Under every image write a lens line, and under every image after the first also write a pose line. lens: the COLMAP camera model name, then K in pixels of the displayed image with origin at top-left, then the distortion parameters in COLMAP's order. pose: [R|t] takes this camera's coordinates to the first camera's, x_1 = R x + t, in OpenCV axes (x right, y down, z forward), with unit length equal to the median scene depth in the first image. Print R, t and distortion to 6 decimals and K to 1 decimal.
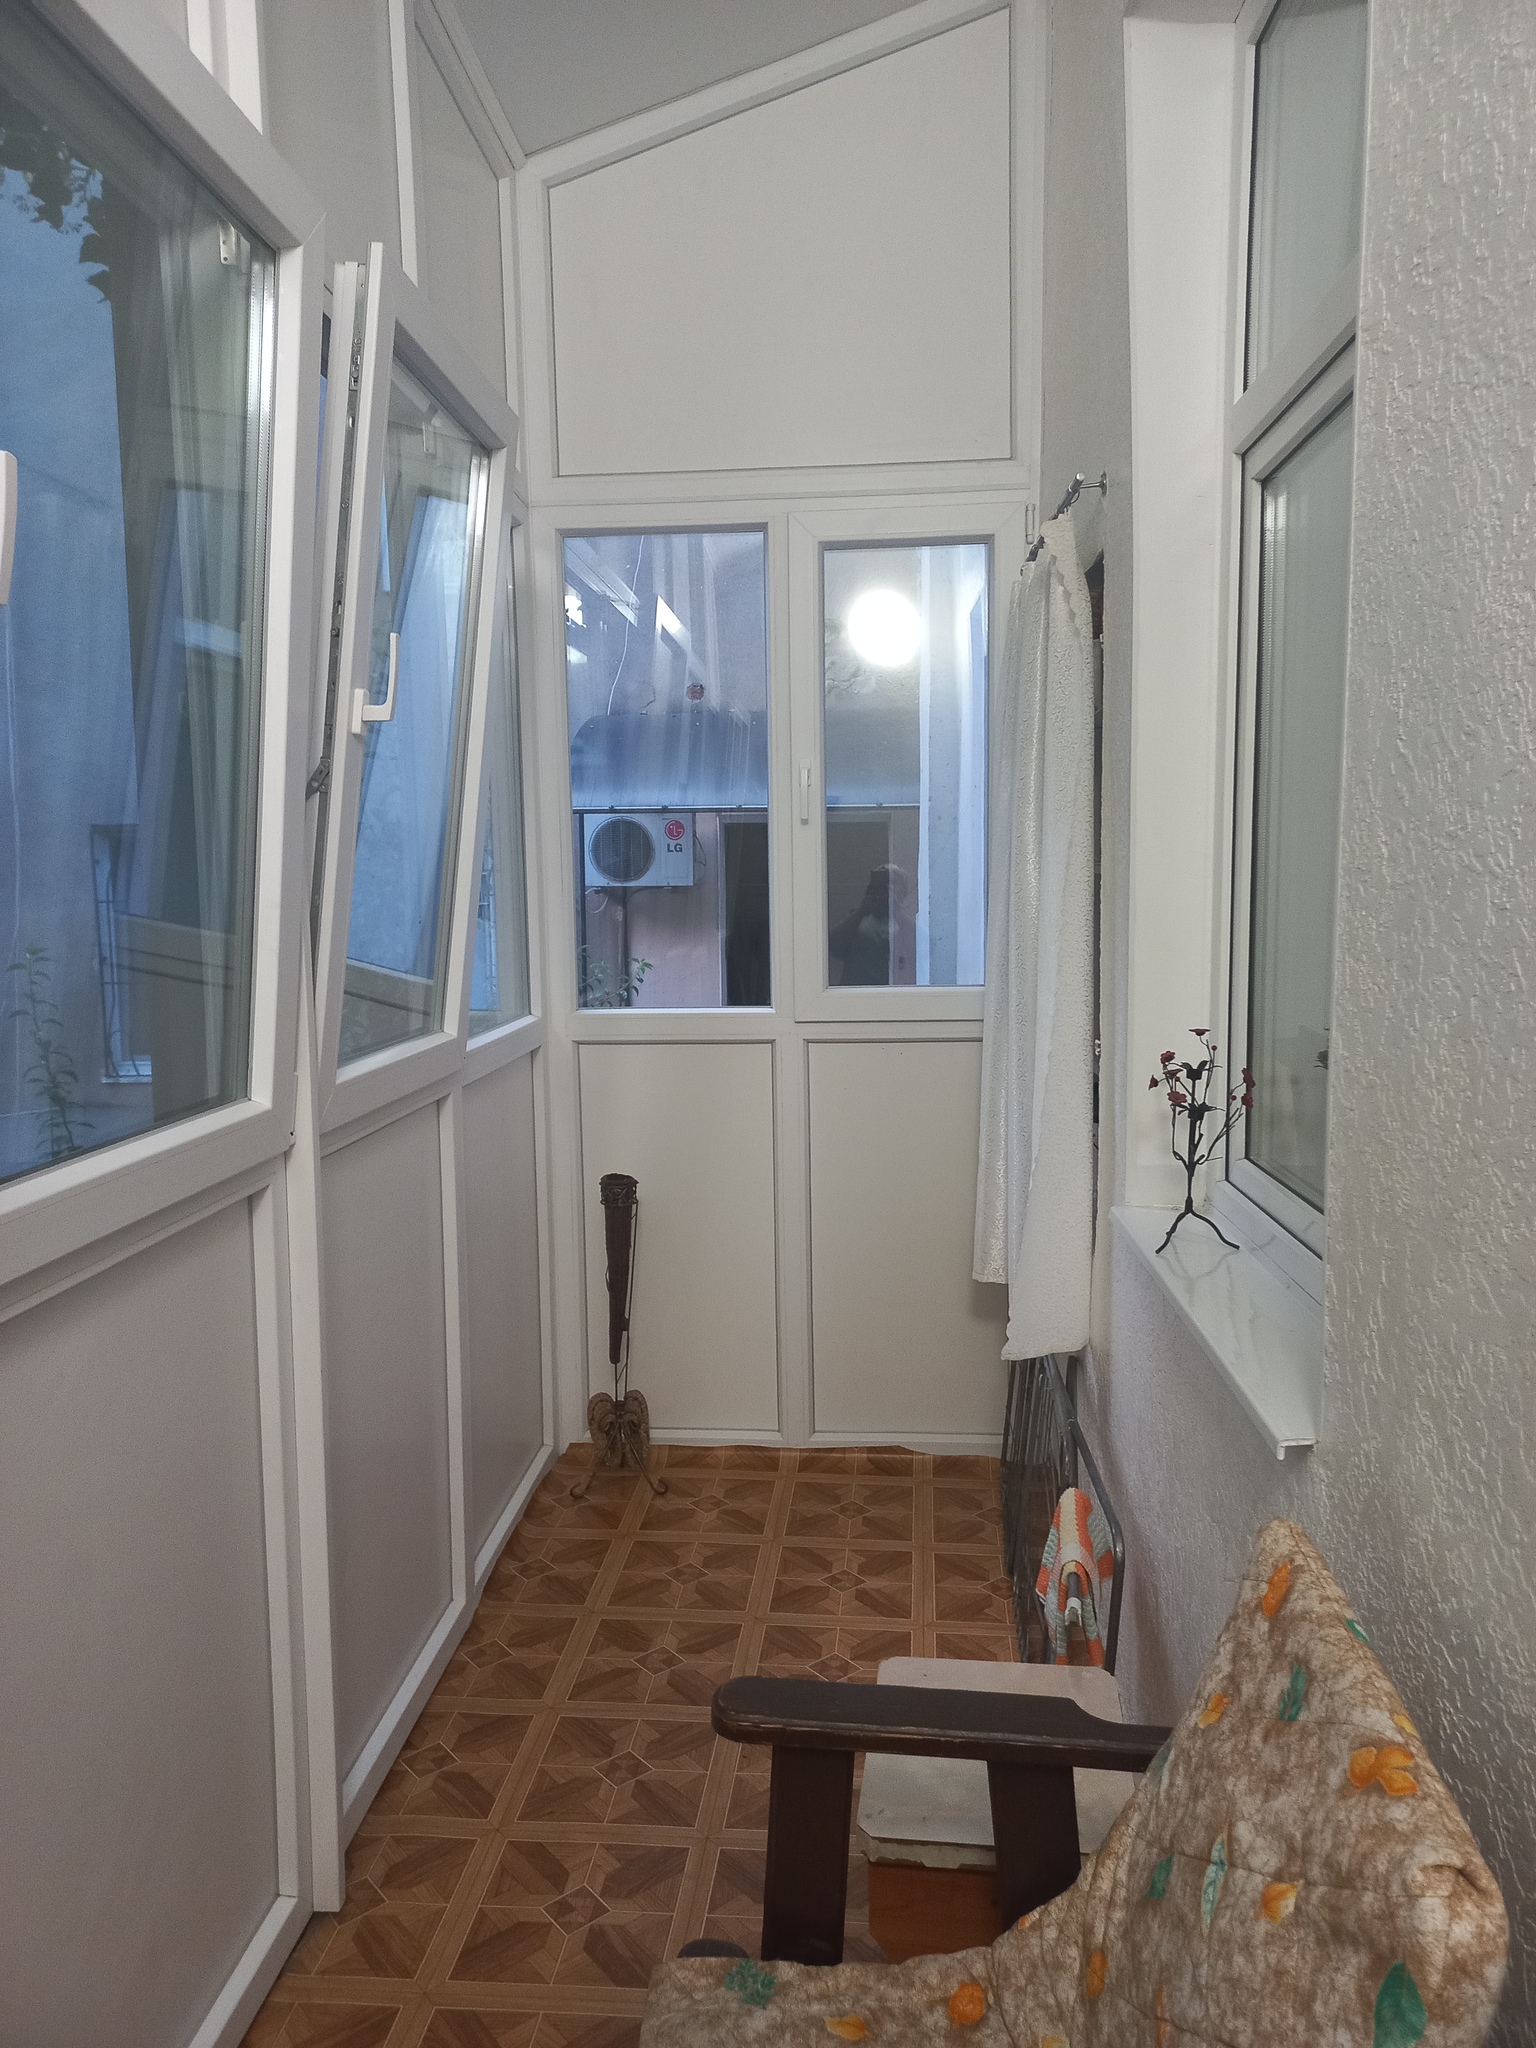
lens RADIAL K [[1574.8, 0, 477.3], [0, 1574.8, 1058.3], [0, 0, 1]] dist [0.106422, -0.129067]
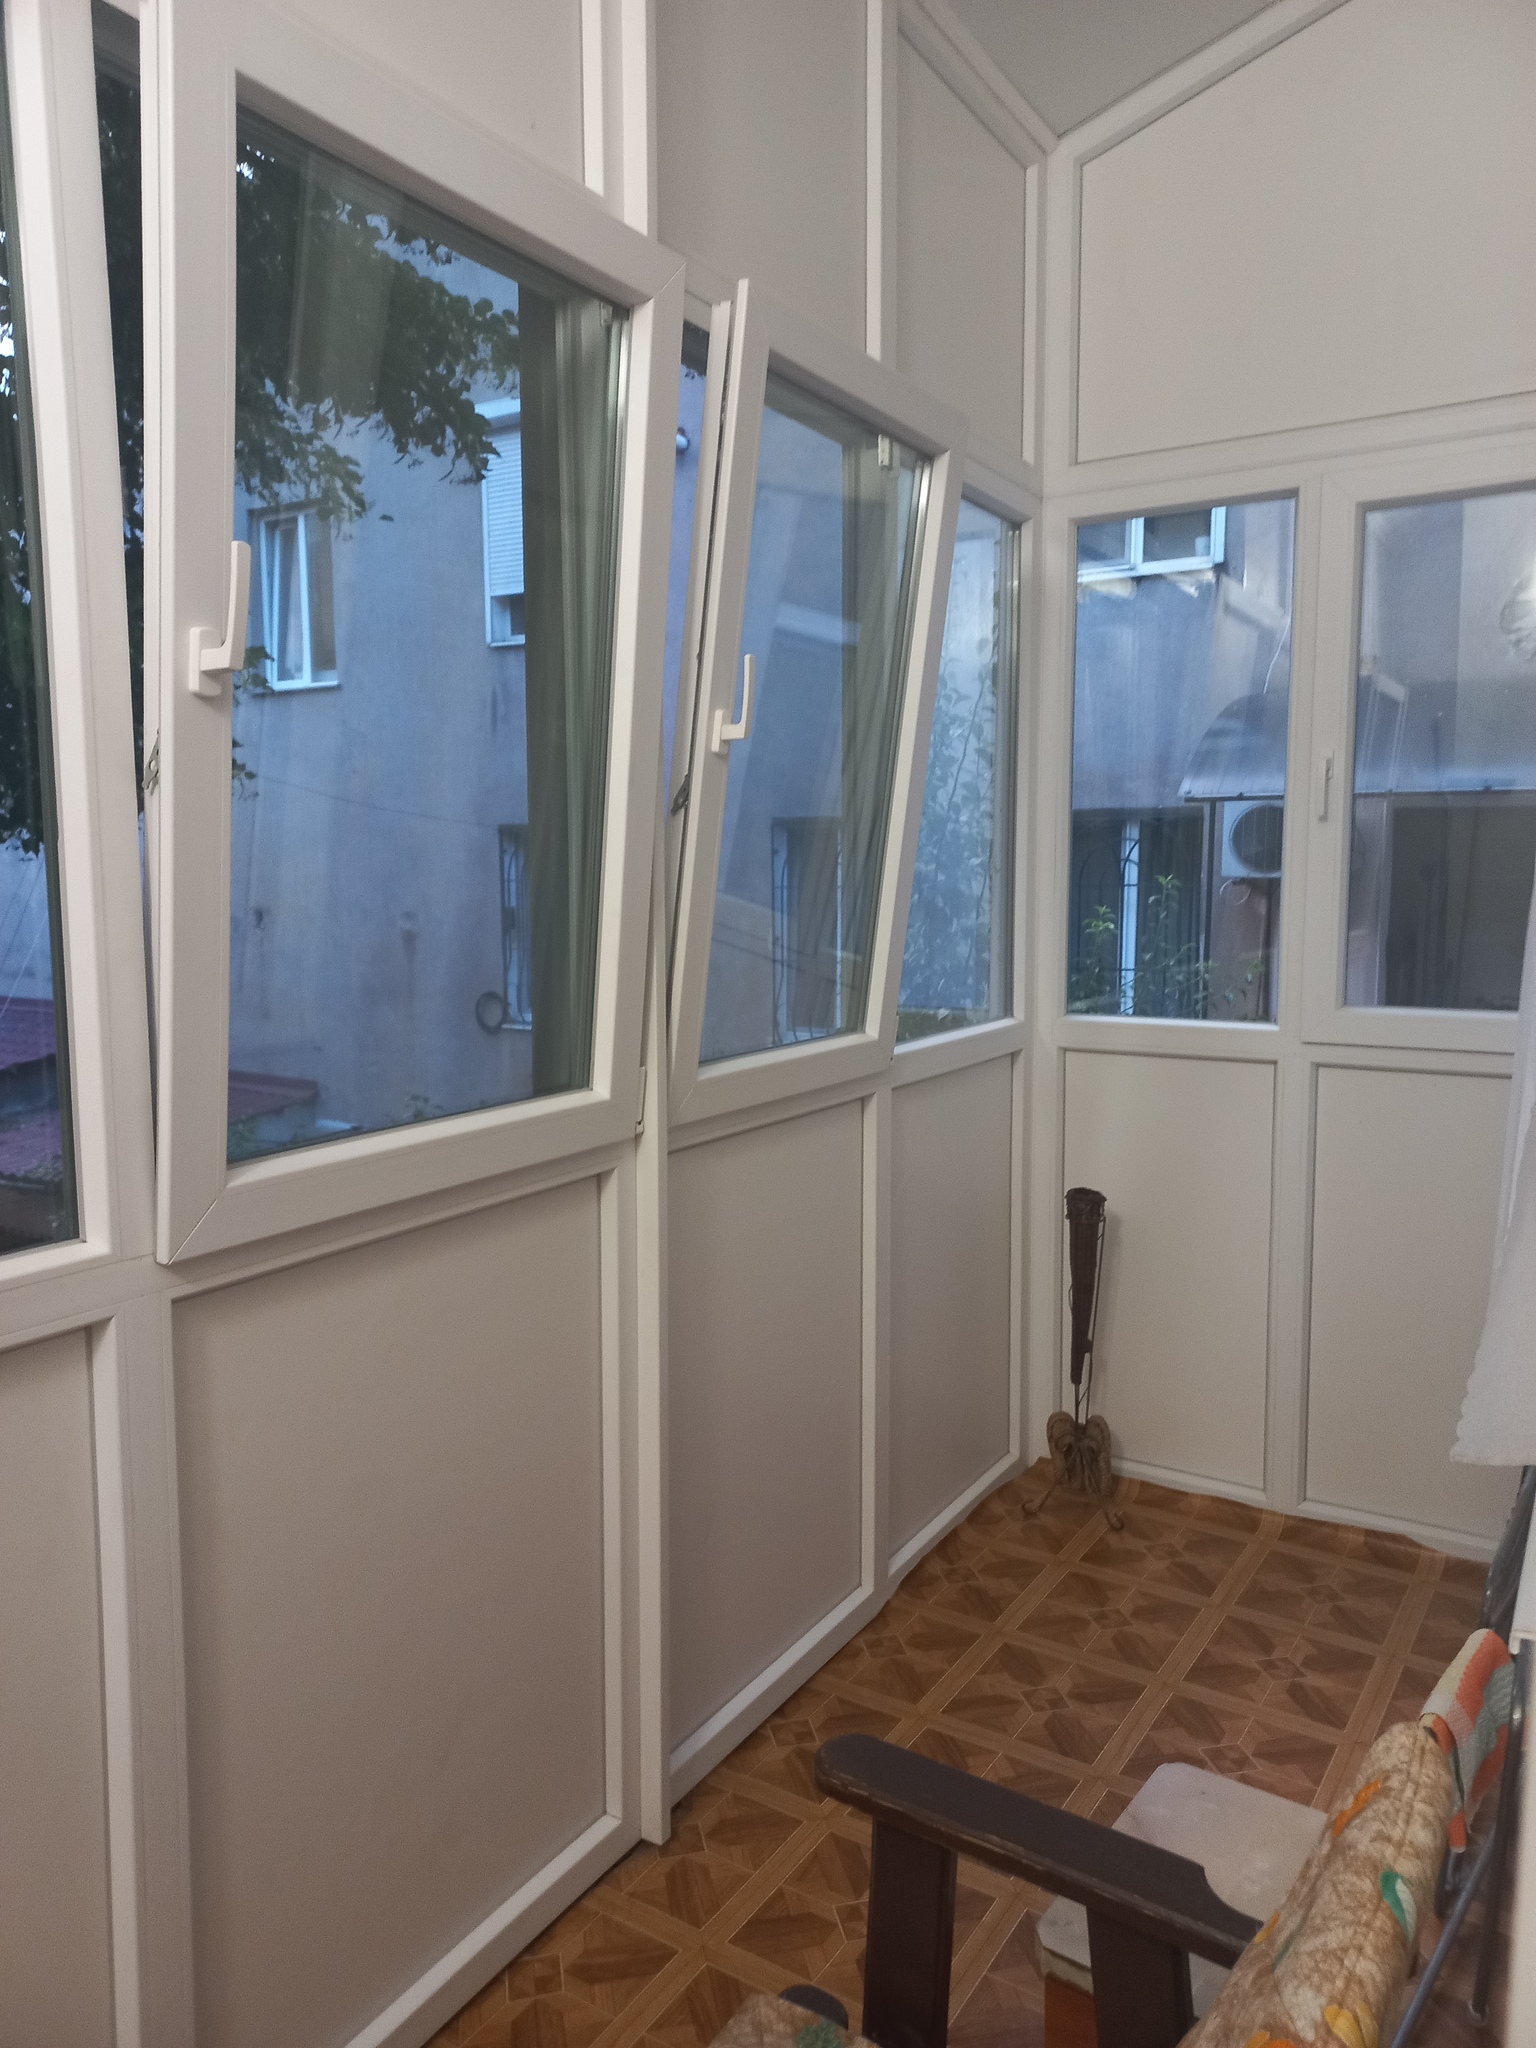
lens RADIAL K [[1476.5, 0, 768.0], [0, 1476.5, 1024.0], [0, 0, 1]] dist [0.089782, -0.081280]
pose [[0.880972, 0.058940, -0.469484, 0.343274], [-0.053113, 0.998259, 0.025657, -0.040502], [0.470179, 0.002333, 0.882568, 0.114274]]
